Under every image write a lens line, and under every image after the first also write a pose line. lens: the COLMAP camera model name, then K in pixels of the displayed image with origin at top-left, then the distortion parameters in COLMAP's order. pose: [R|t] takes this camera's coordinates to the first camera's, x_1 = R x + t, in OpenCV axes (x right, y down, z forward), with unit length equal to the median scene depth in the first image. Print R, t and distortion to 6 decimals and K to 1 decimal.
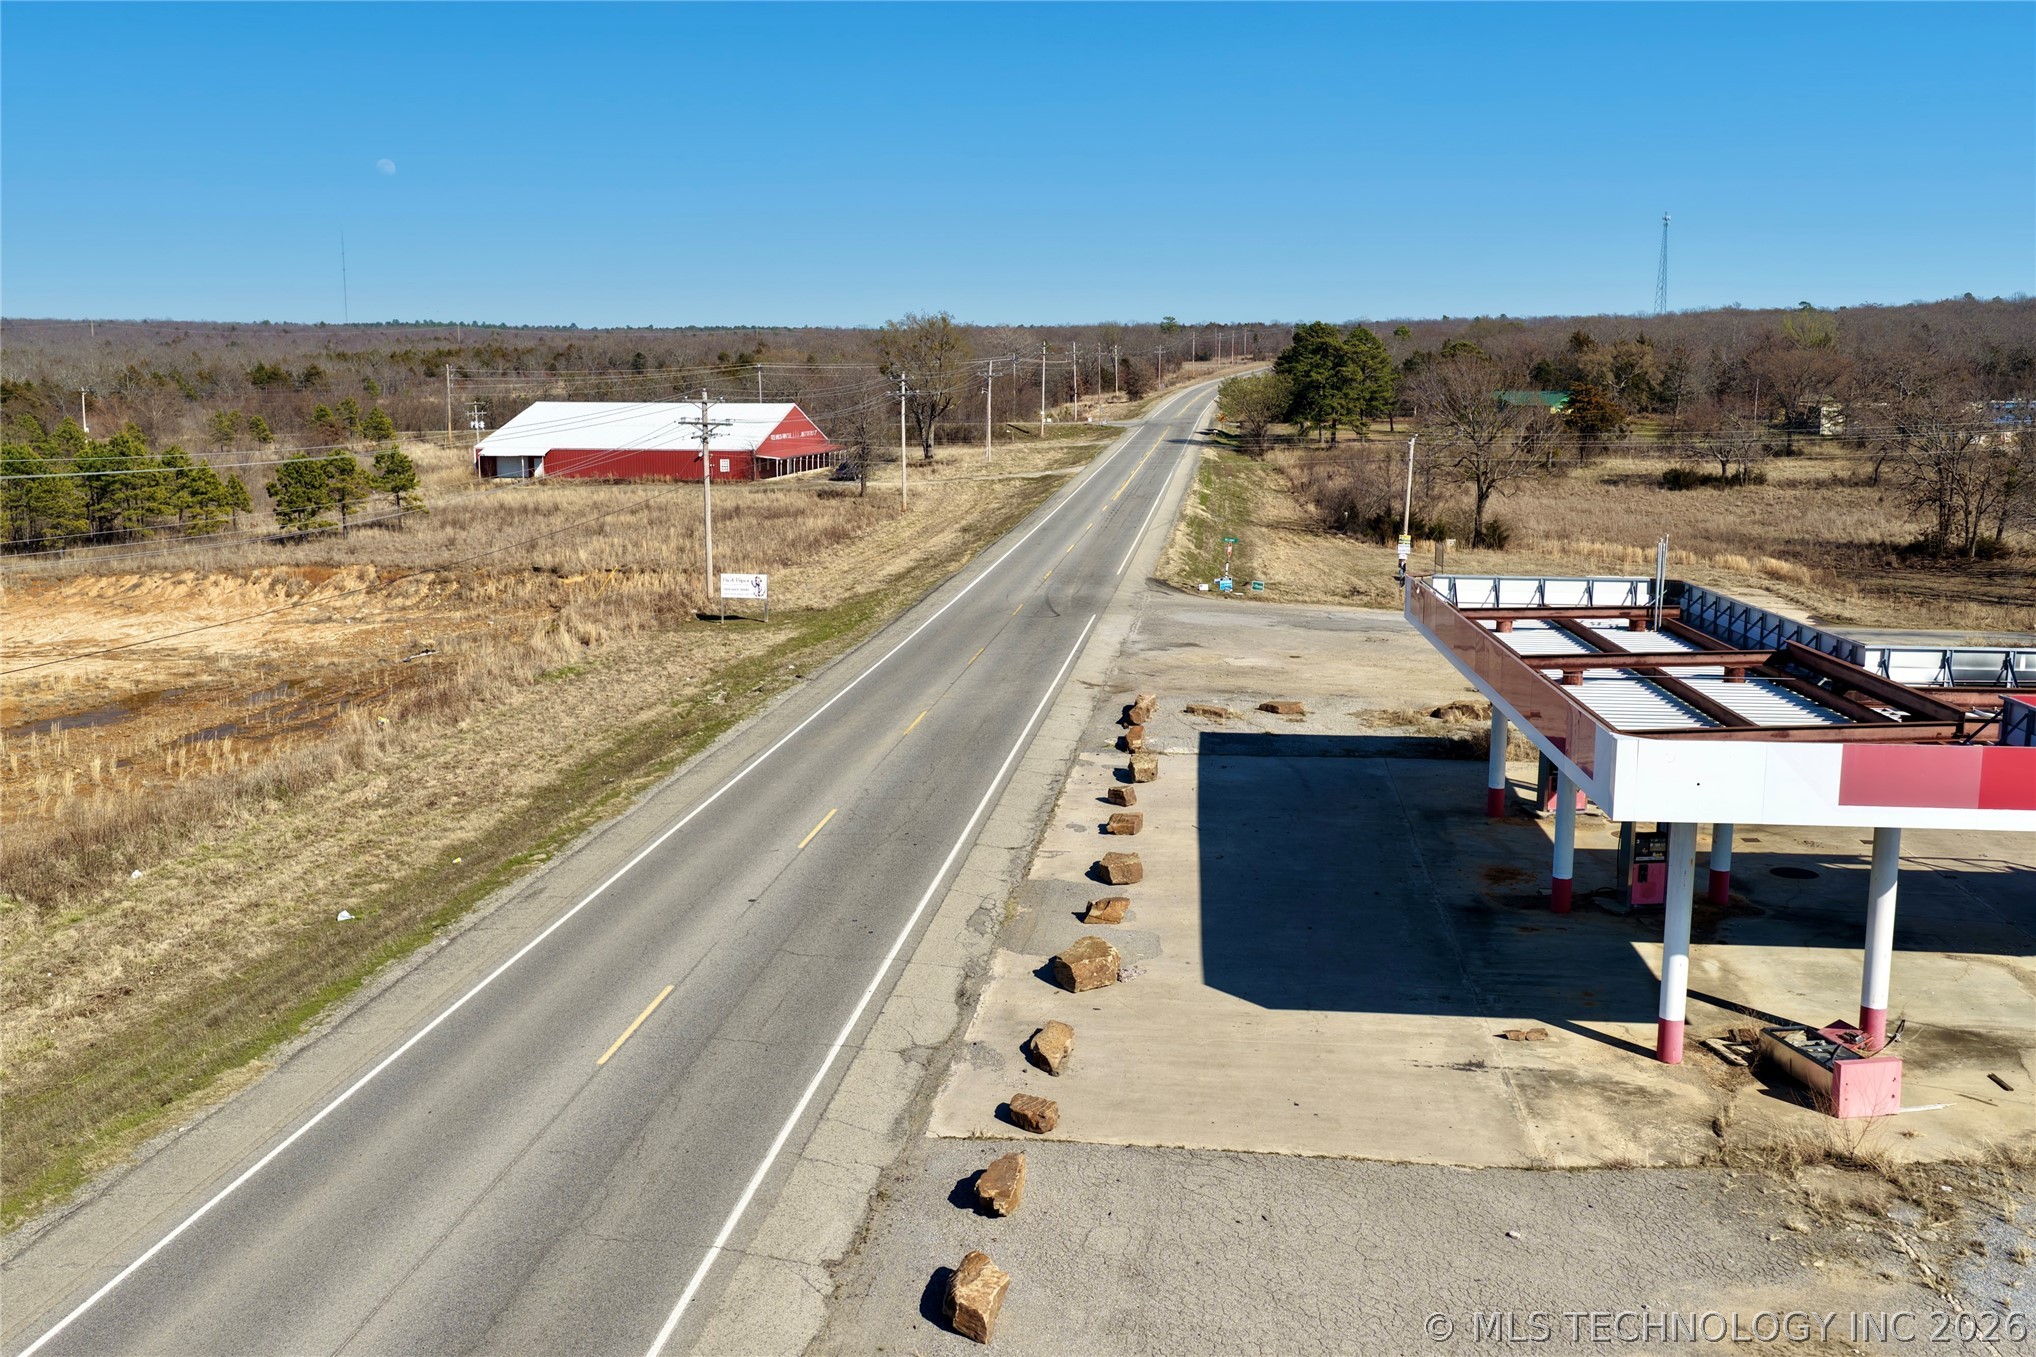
lens RADIAL K [[1800.6, 0, 1022.2], [0, 1800.6, 675.5], [0, 0, 1]] dist [-0.013372, 0.034577]
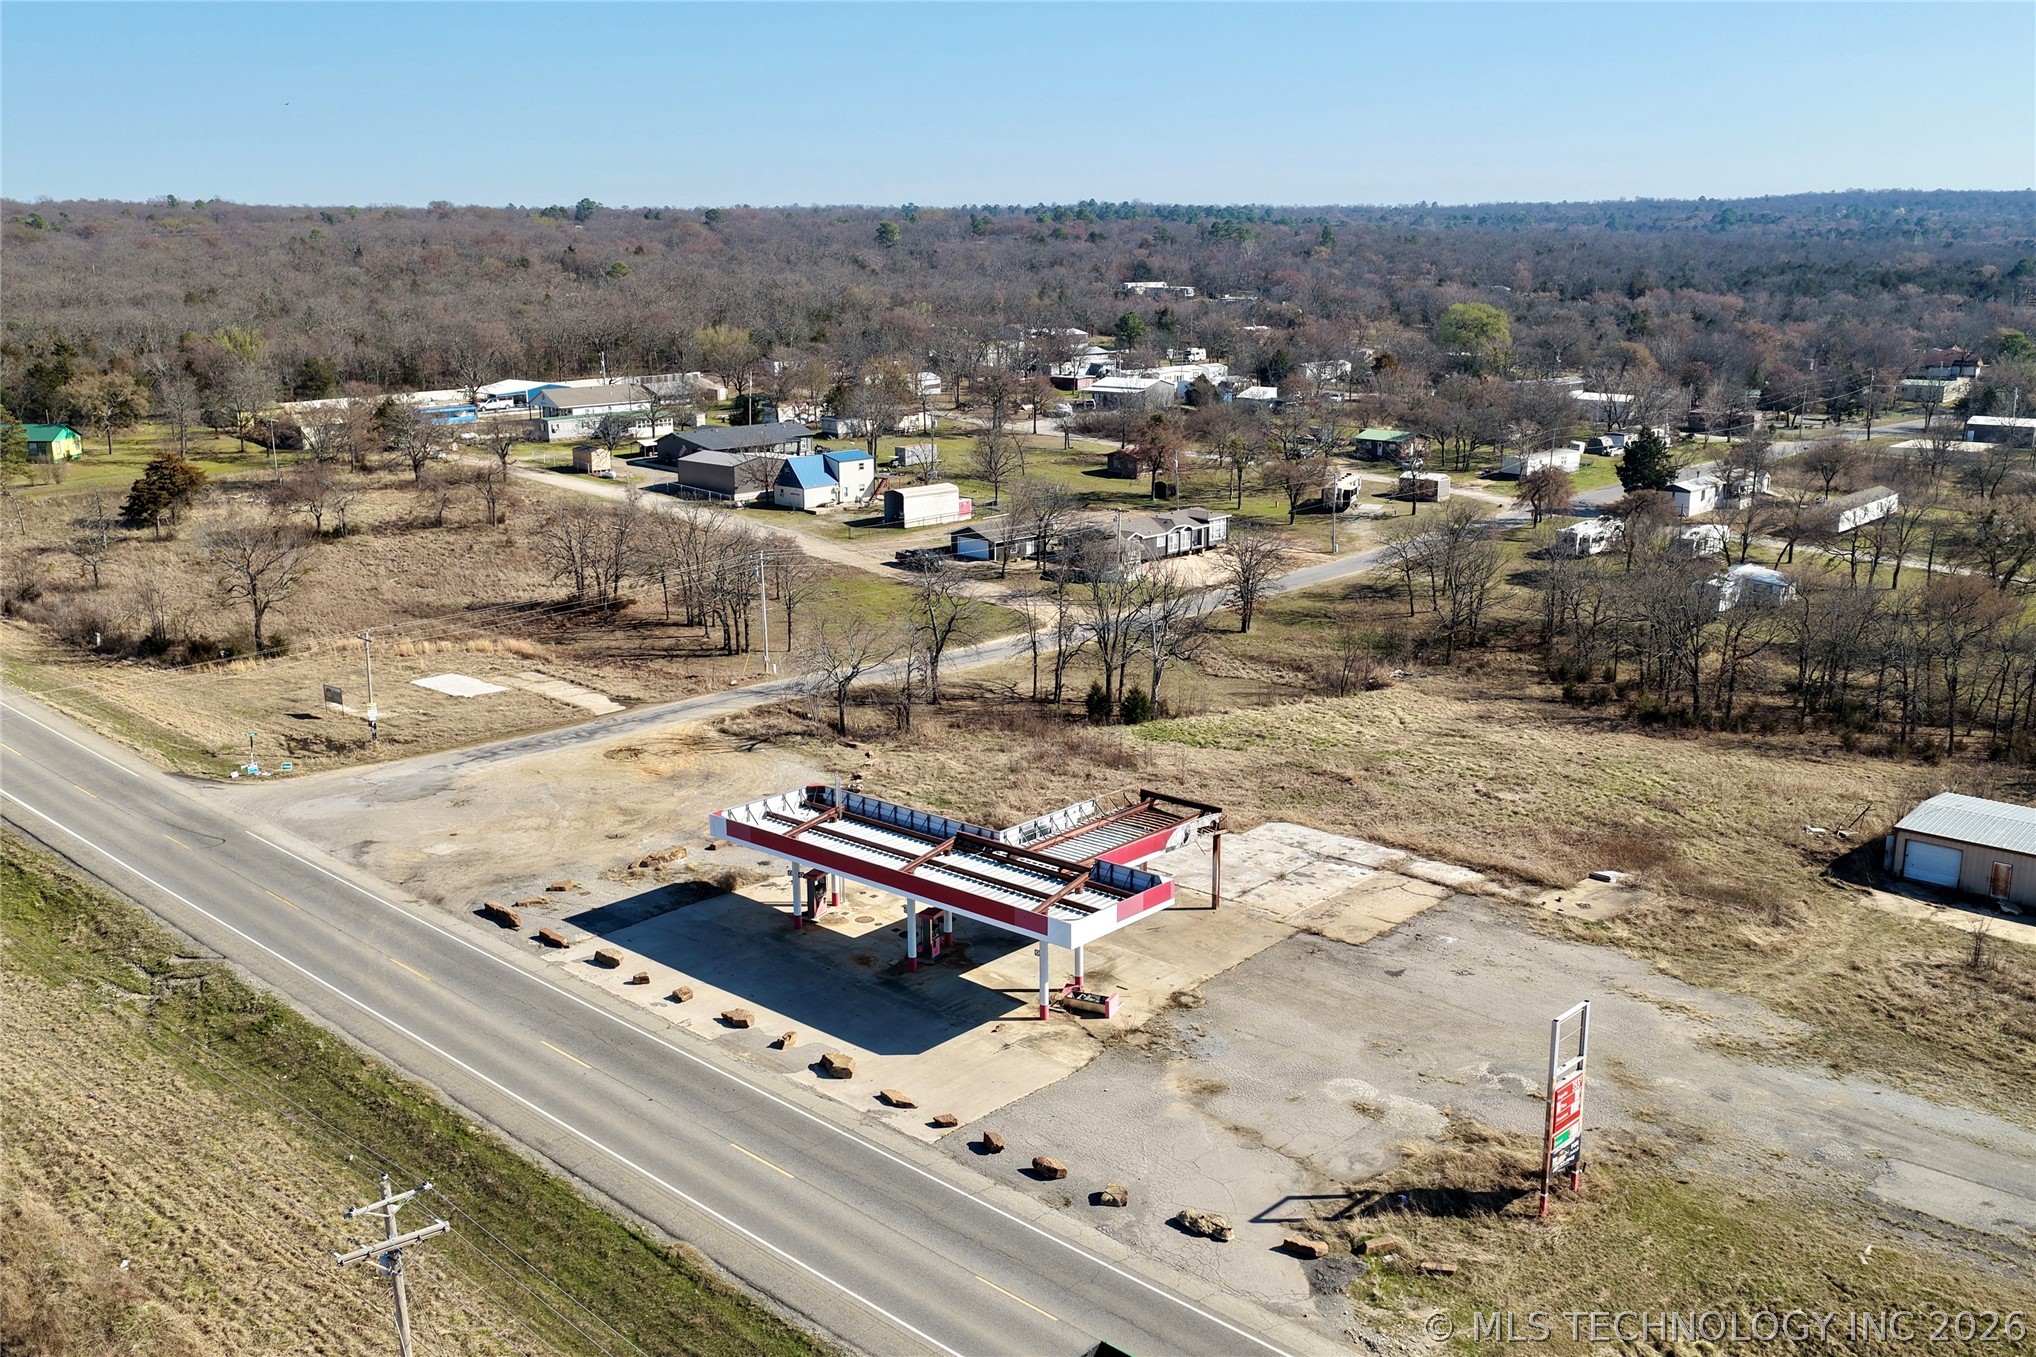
lens RADIAL K [[1800.6, 0, 1022.2], [0, 1800.6, 675.5], [0, 0, 1]] dist [-0.013372, 0.034577]
pose [[0.590937, -0.196382, 0.782450, -0.426045], [0.134486, 0.980326, 0.144476, -0.175135], [-0.795429, 0.019852, 0.605722, -0.162834]]
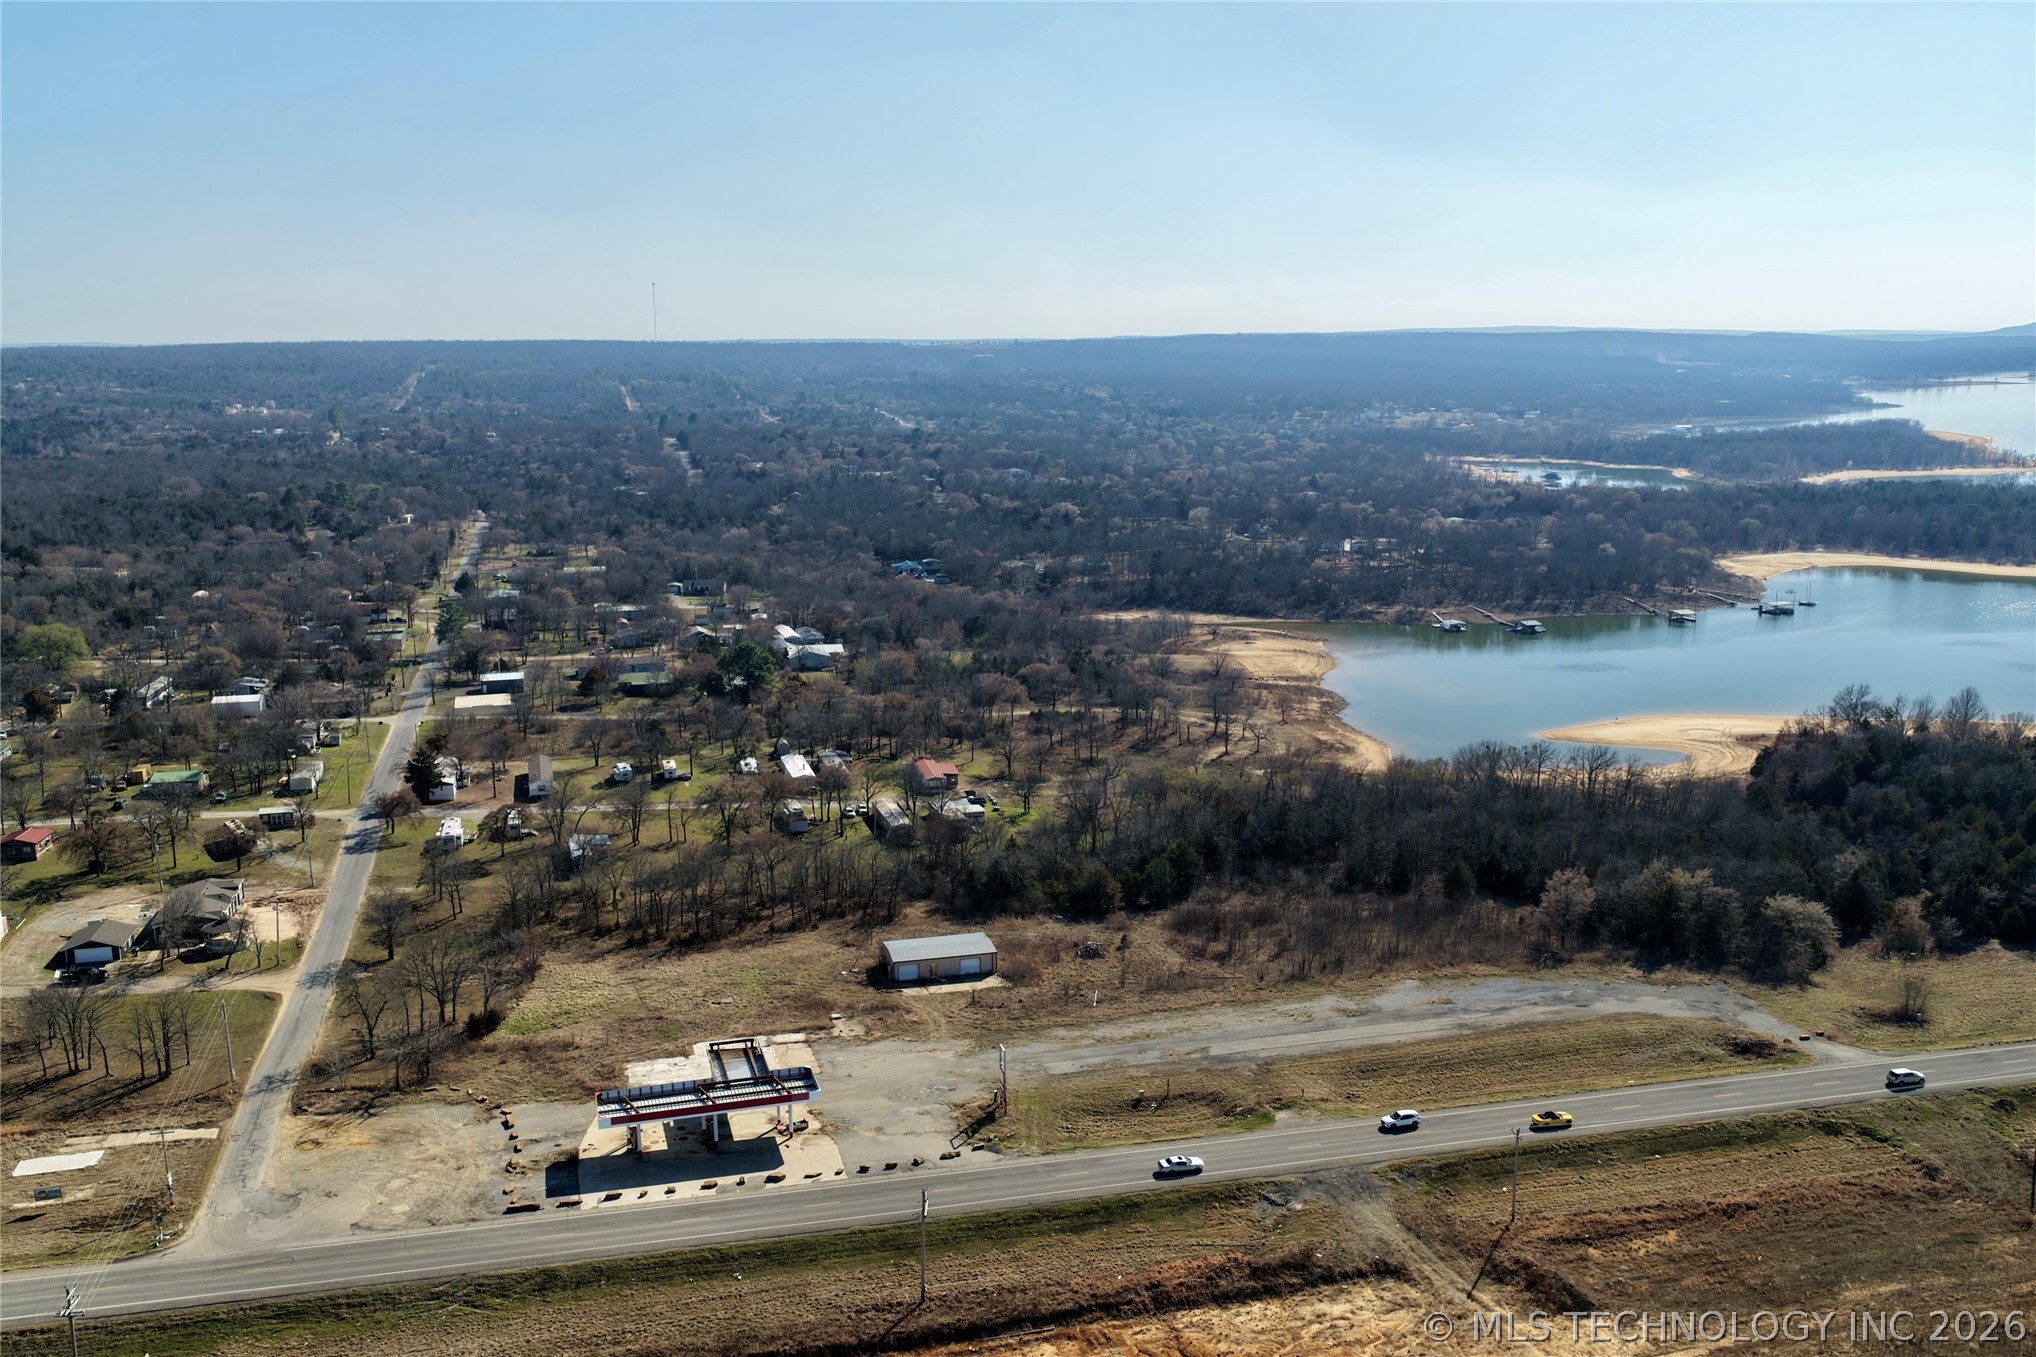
lens RADIAL K [[1800.6, 0, 1022.2], [0, 1800.6, 675.5], [0, 0, 1]] dist [-0.013372, 0.034577]
pose [[-0.360429, -0.172150, 0.916764, -1.461897], [0.155864, 0.957890, 0.241151, -0.735416], [-0.919672, 0.229808, -0.318419, 0.487371]]
